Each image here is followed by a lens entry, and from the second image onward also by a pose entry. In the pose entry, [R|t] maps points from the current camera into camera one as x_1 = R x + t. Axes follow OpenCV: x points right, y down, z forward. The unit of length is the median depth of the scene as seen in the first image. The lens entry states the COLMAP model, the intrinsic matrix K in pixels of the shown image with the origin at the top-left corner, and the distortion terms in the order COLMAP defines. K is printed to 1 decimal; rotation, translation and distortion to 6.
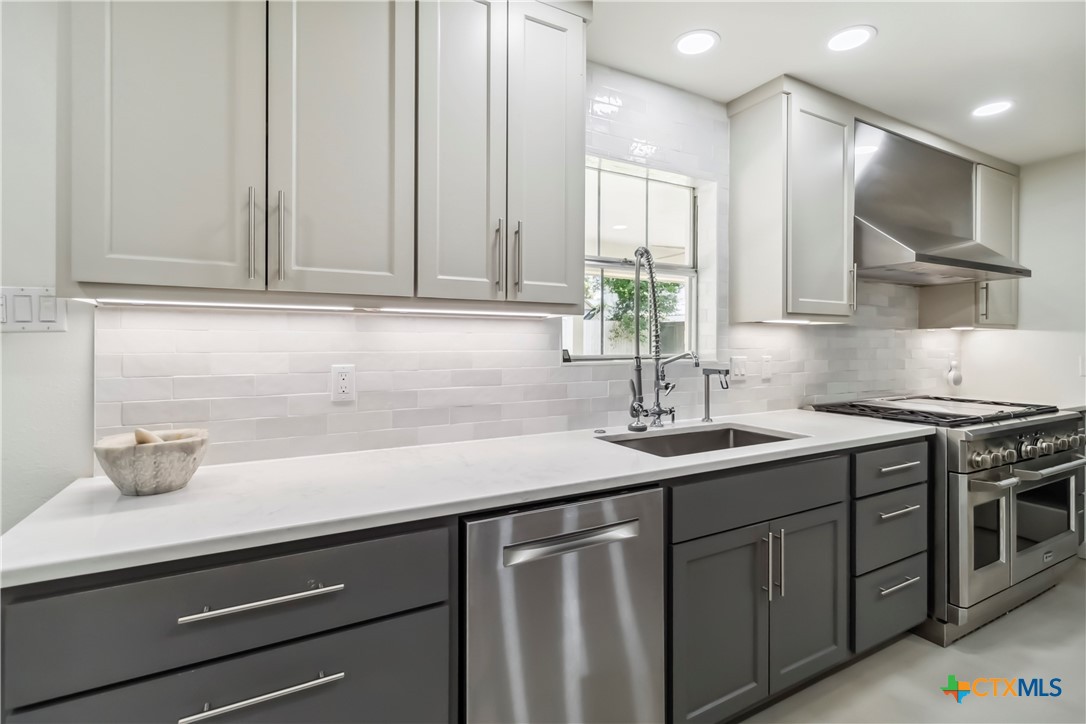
lens RADIAL K [[504.5, 0, 556.7], [0, 504.5, 343.0], [0, 0, 1]] dist [-0.001846, 0.003005]
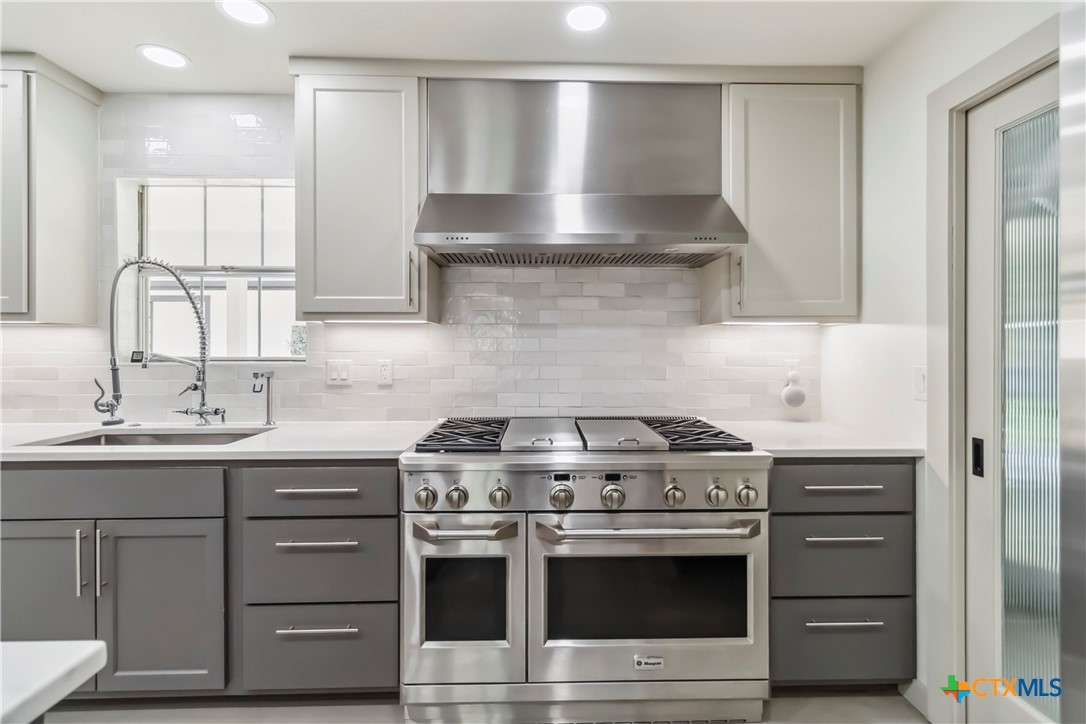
lens RADIAL K [[504.5, 0, 544.7], [0, 504.5, 342.7], [0, 0, 1]] dist [-0.001846, 0.003005]
pose [[0.891814, -0.005513, -0.452369, 1.301676], [0.002069, 0.999965, -0.008106, 0.004440], [0.452398, 0.006293, 0.891794, 0.388568]]
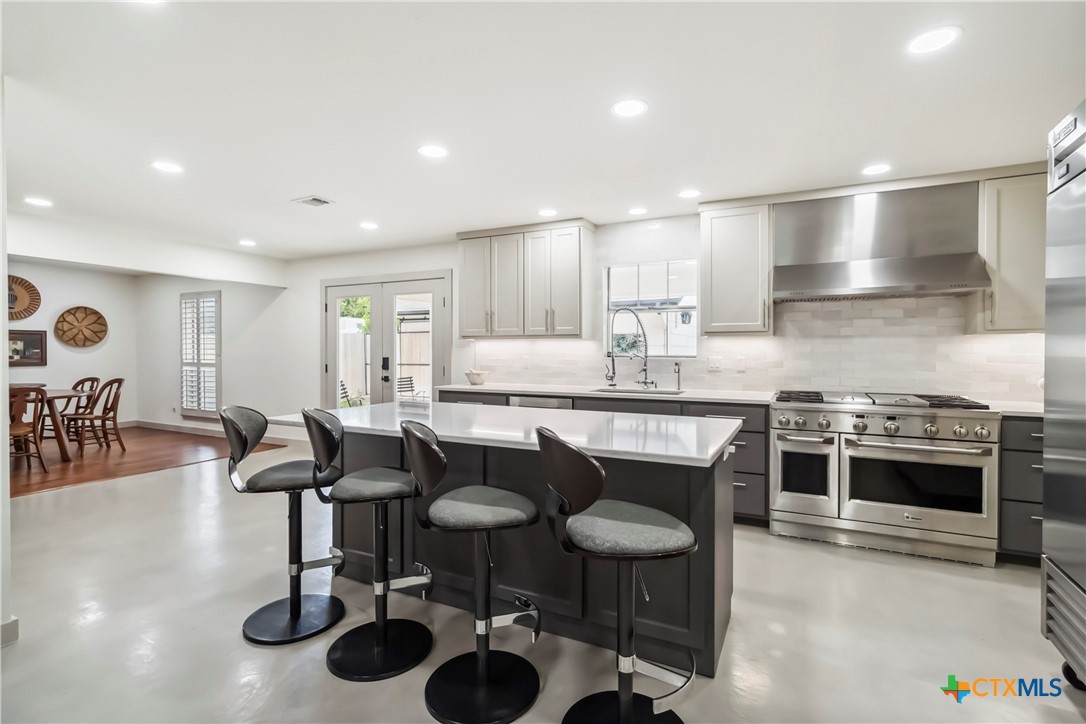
lens RADIAL K [[504.5, 0, 552.8], [0, 504.5, 354.3], [0, 0, 1]] dist [-0.001846, 0.003005]
pose [[0.584109, 0.005136, -0.811659, 1.653547], [0.000932, 0.999975, 0.006999, 0.007551], [0.811675, -0.004845, 0.584089, -0.516549]]
